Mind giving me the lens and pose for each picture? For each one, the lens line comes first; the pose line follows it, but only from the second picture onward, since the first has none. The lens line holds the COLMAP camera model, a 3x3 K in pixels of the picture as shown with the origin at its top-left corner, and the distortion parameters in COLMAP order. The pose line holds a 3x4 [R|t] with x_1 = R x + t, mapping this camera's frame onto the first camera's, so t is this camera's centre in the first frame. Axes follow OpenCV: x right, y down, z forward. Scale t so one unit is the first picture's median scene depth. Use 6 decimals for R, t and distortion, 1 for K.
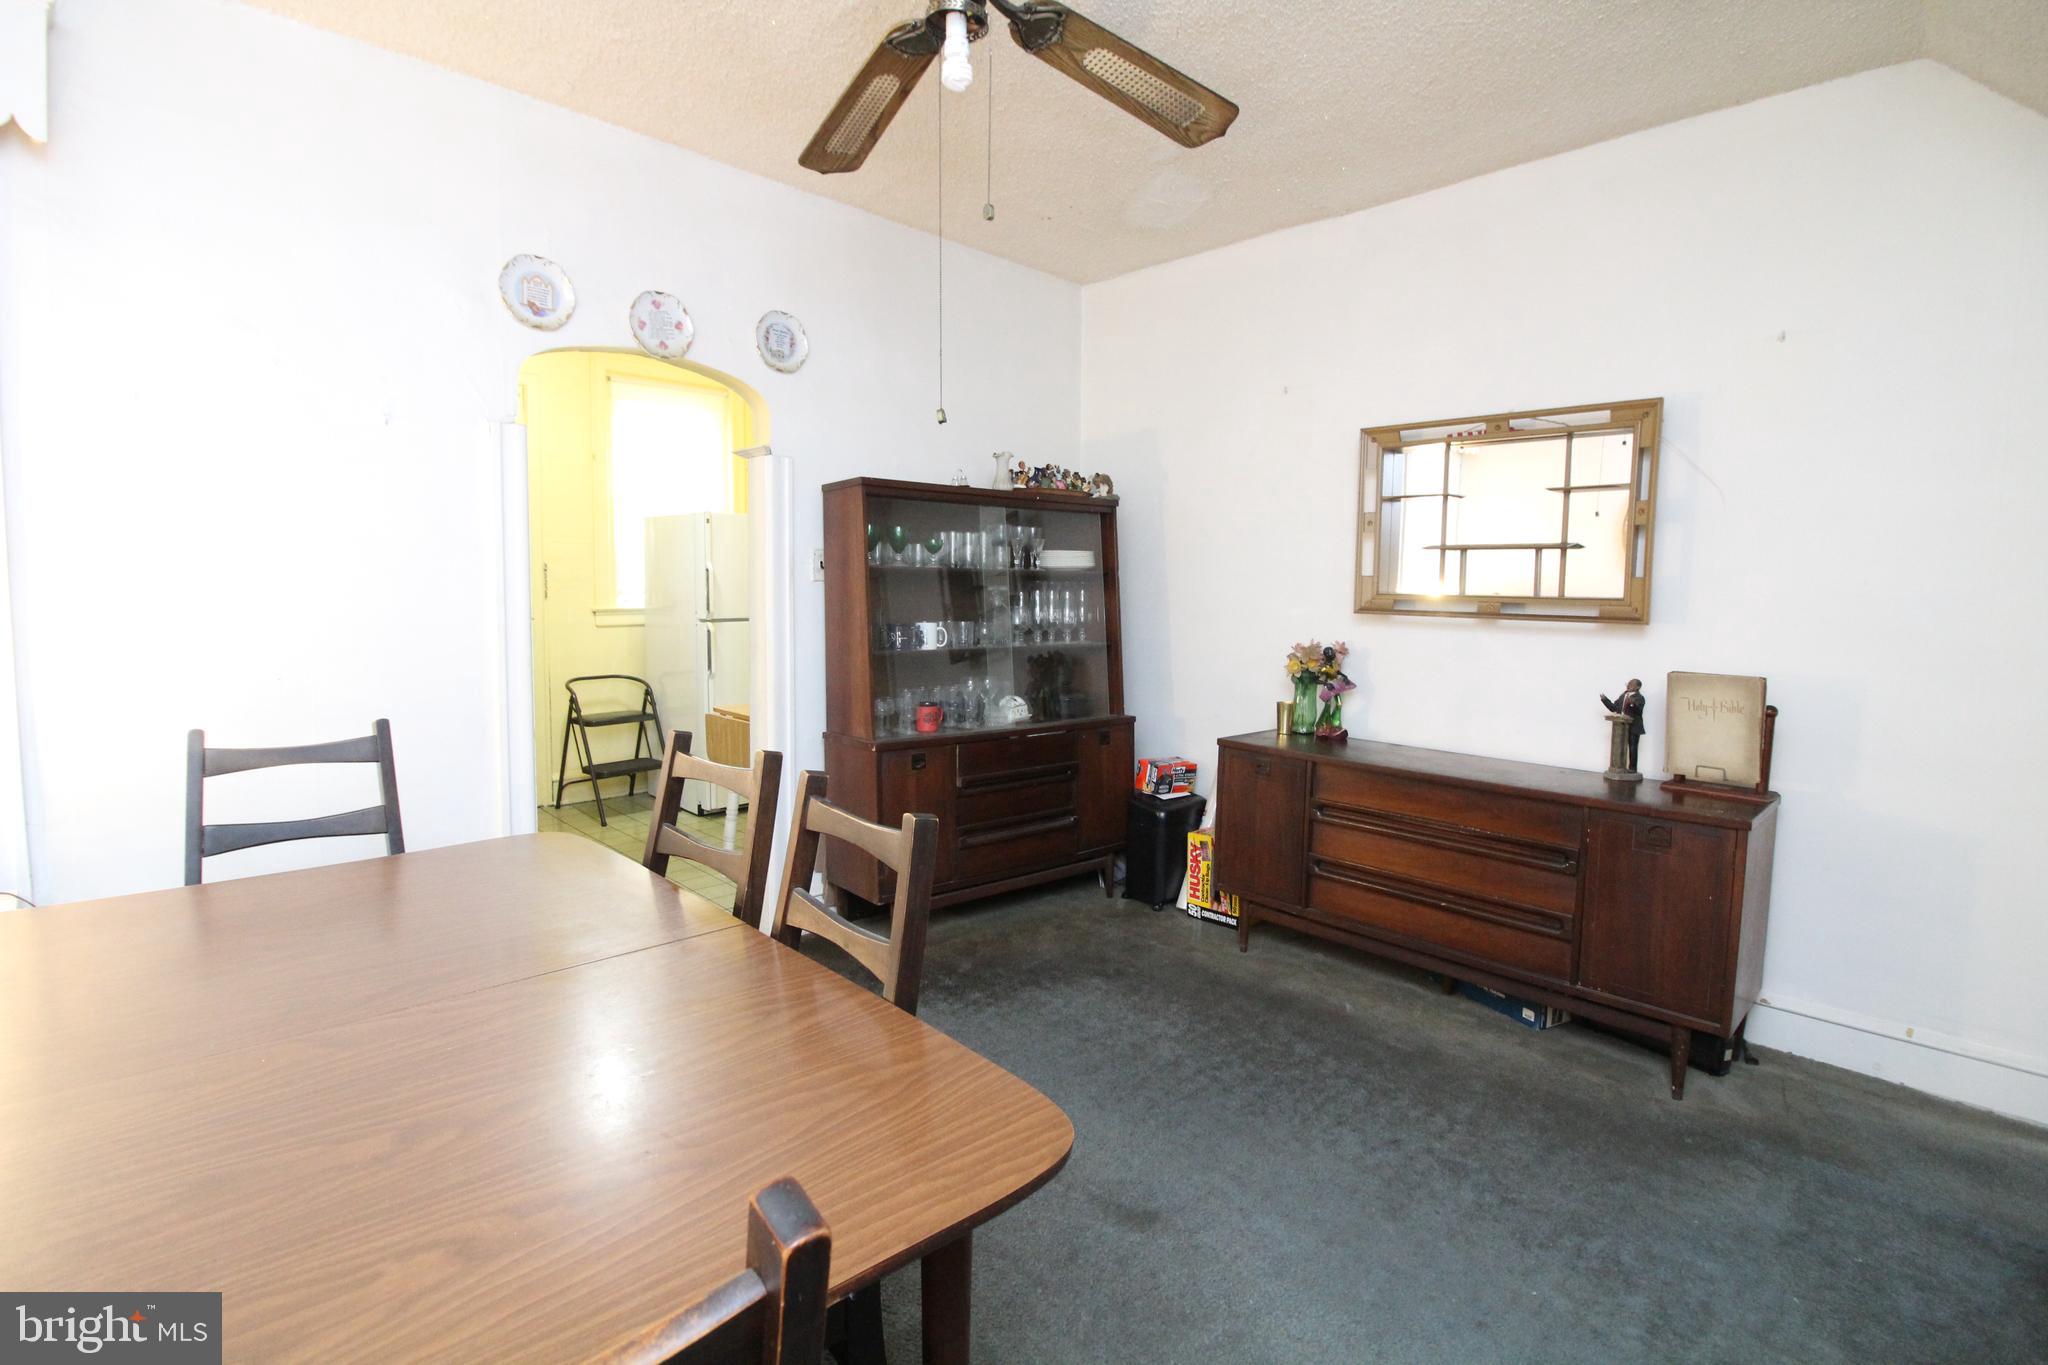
lens RADIAL K [[943.5, 0, 1018.7], [0, 943.5, 666.6], [0, 0, 1]] dist [-0.002668, -0.012221]
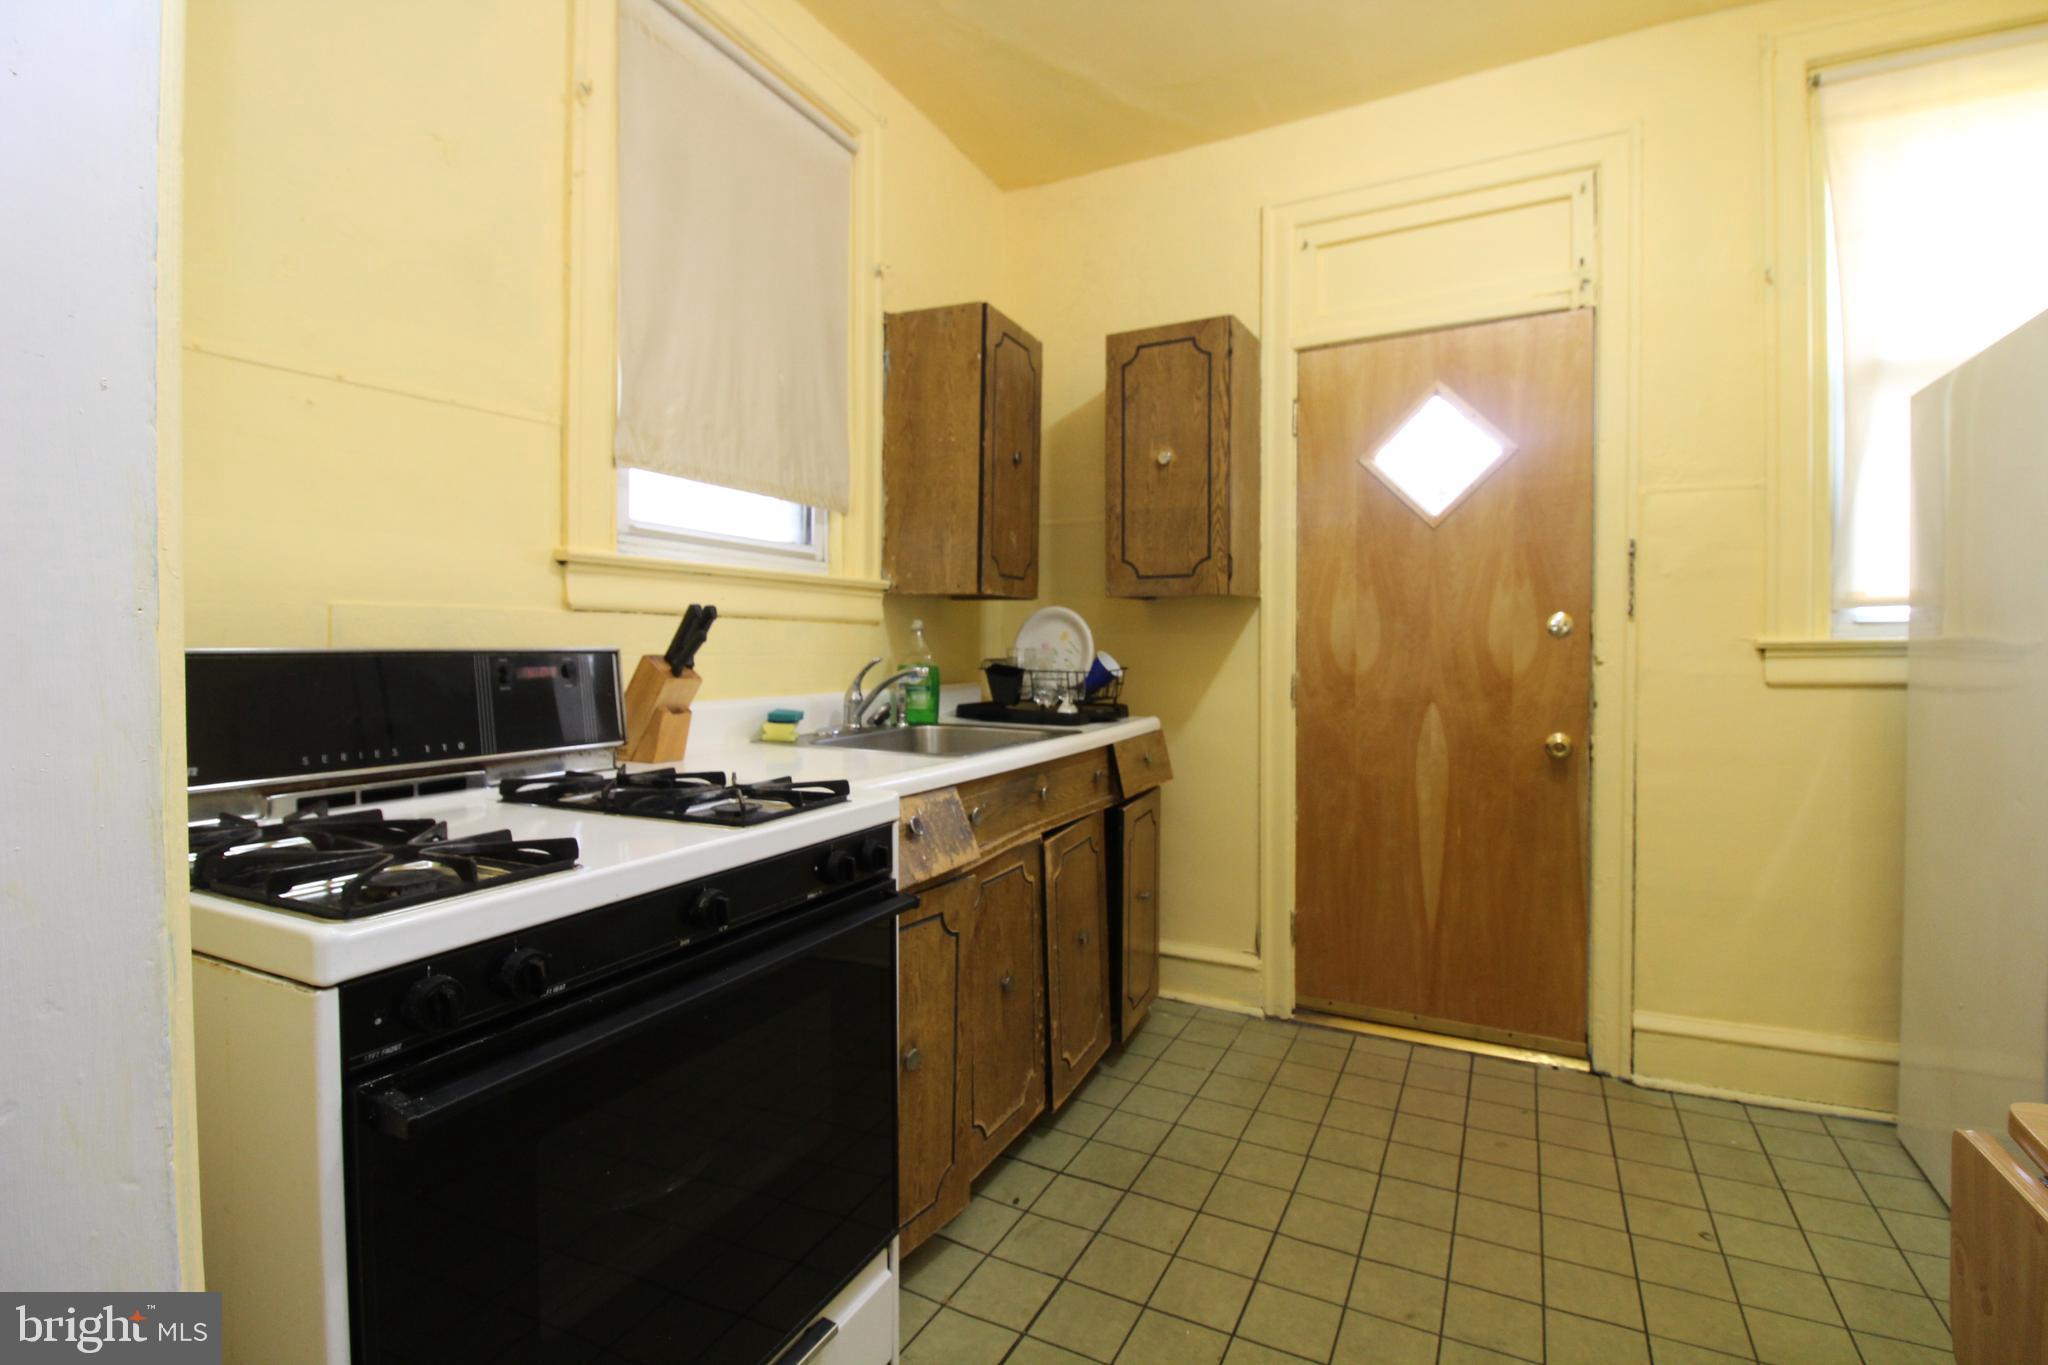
lens RADIAL K [[943.5, 0, 1031.1], [0, 943.5, 659.2], [0, 0, 1]] dist [-0.002668, -0.012221]
pose [[0.313246, 0.001995, -0.949670, -0.258197], [-0.079066, 0.996581, -0.023986, -0.029967], [0.946375, 0.082601, 0.312332, 0.907830]]
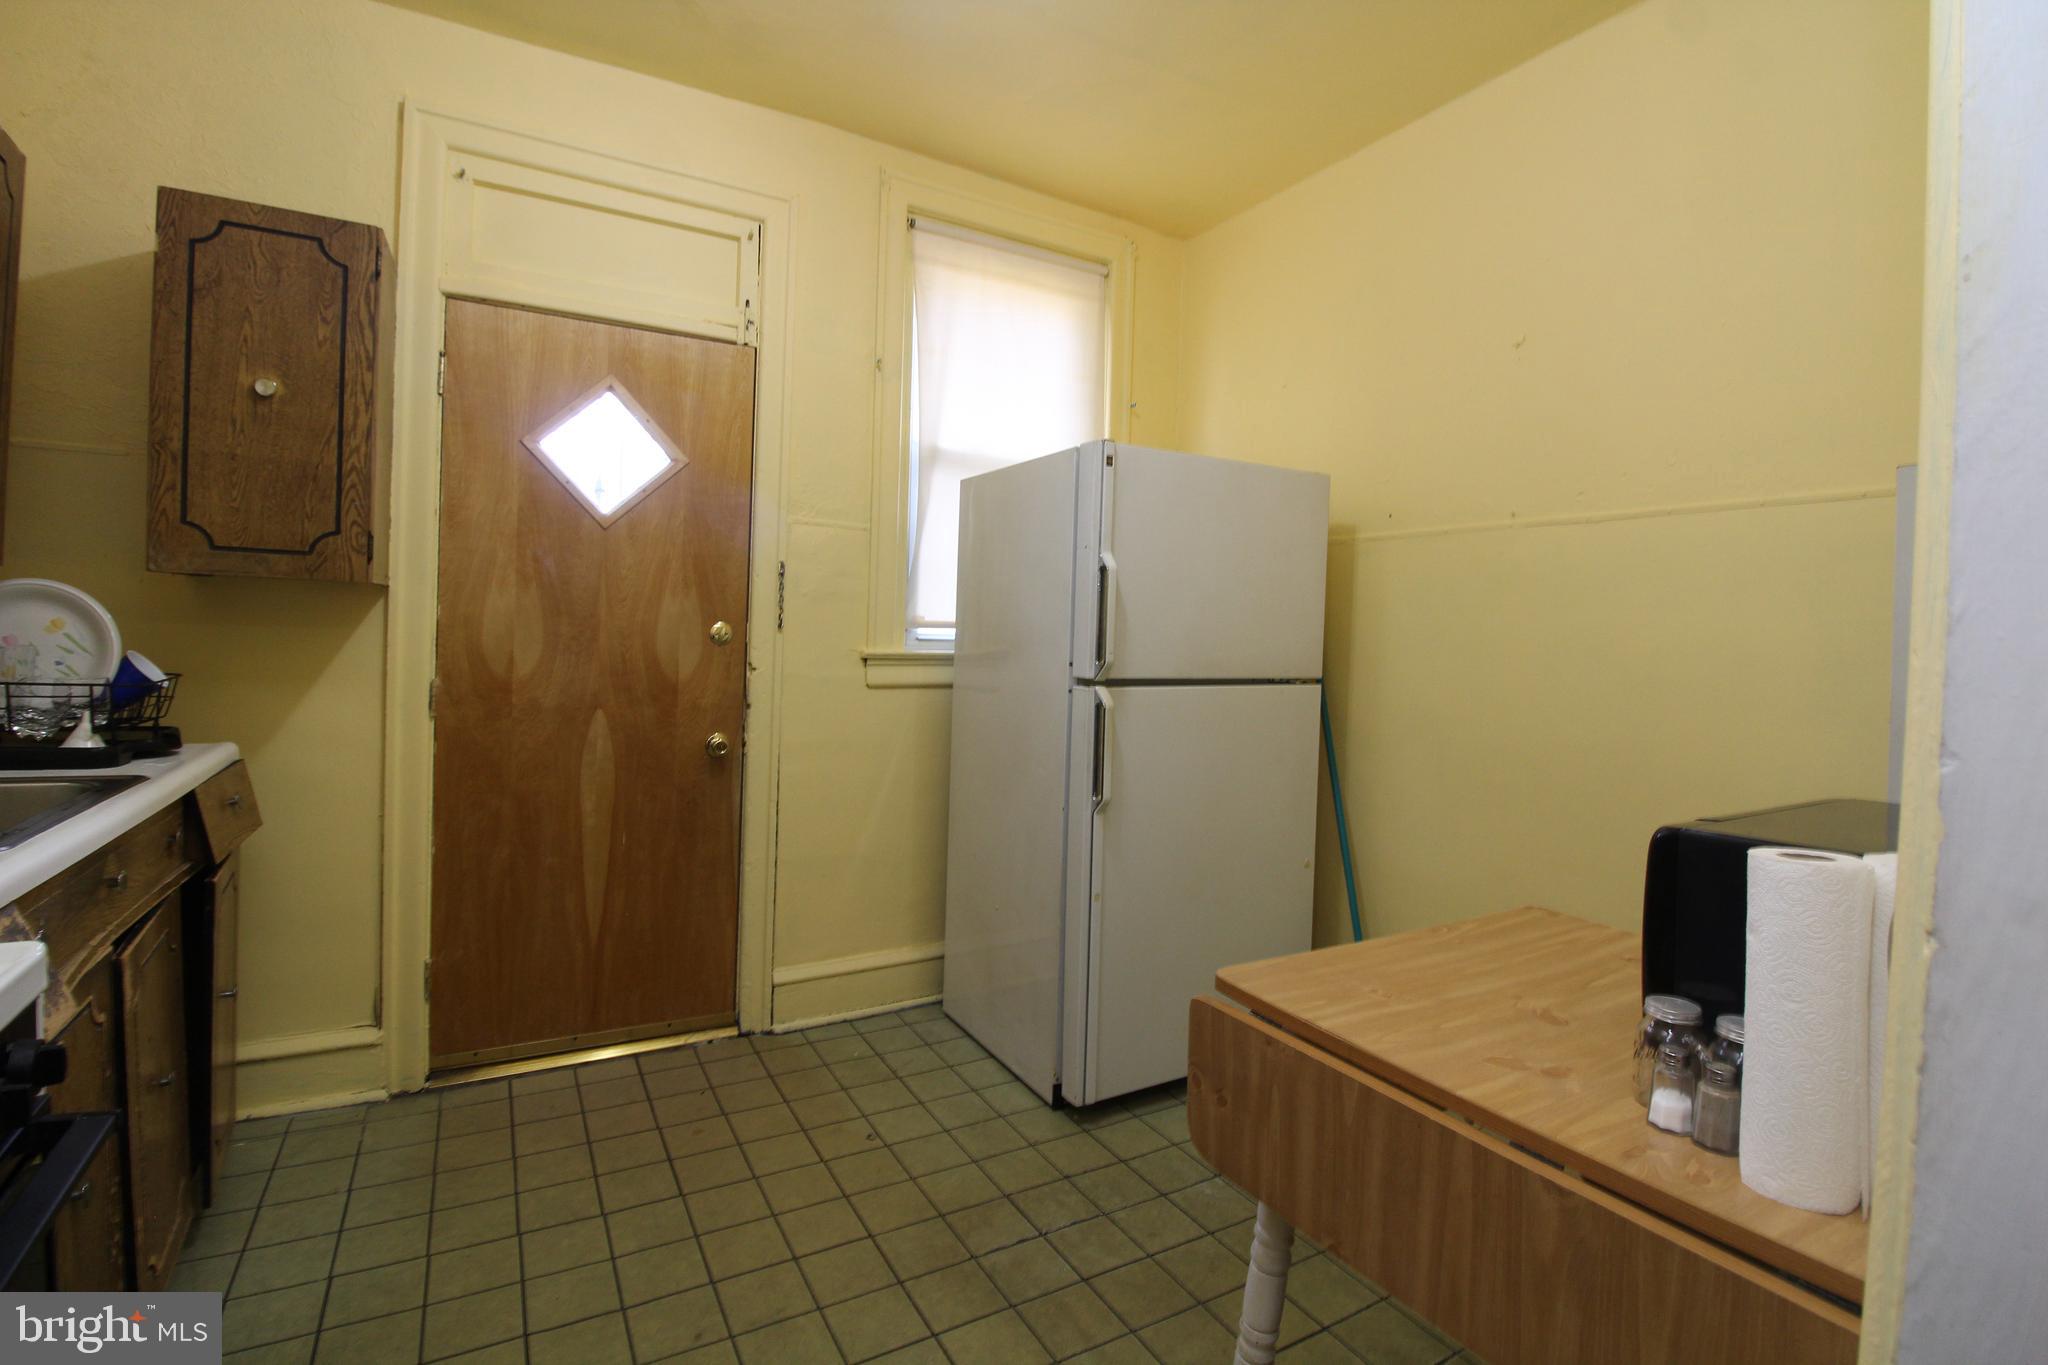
lens RADIAL K [[943.5, 0, 1036.1], [0, 943.5, 661.2], [0, 0, 1]] dist [-0.002668, -0.012221]
pose [[0.968416, 0.025026, -0.248080, -0.368549], [-0.042877, 0.996843, -0.066819, -0.041177], [0.245625, 0.075346, 0.966432, 0.825870]]
